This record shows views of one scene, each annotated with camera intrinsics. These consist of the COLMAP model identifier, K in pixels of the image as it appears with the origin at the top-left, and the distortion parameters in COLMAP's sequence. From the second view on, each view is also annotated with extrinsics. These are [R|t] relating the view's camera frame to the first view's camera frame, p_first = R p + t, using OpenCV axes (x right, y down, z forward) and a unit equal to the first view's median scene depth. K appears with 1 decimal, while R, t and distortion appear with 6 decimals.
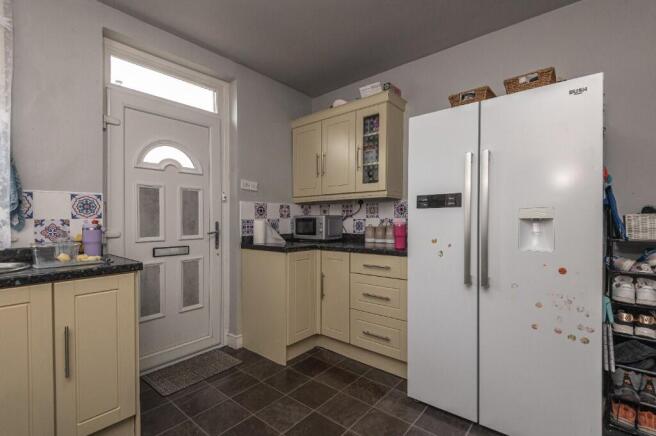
lens RADIAL K [[300.1, 0, 331.4], [0, 300.1, 228.4], [0, 0, 1]] dist [0.038062, -0.019430]
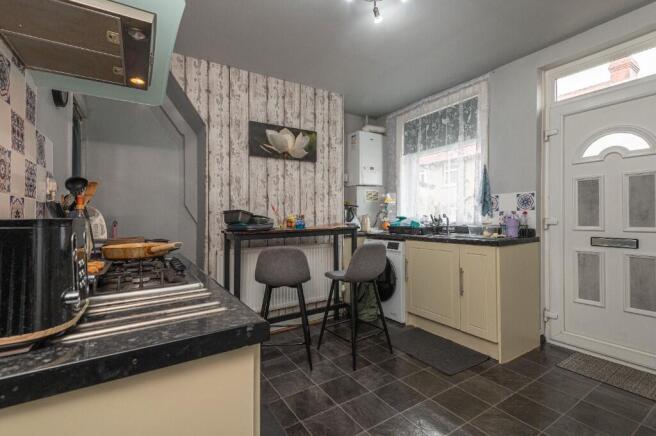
lens RADIAL K [[300.1, 0, 331.4], [0, 300.1, 228.4], [0, 0, 1]] dist [0.038062, -0.019430]
pose [[-0.311777, 0.048438, -0.948920, 0.706163], [-0.014907, 0.998327, 0.055858, -0.011024], [0.950038, 0.031561, -0.310533, 0.483833]]
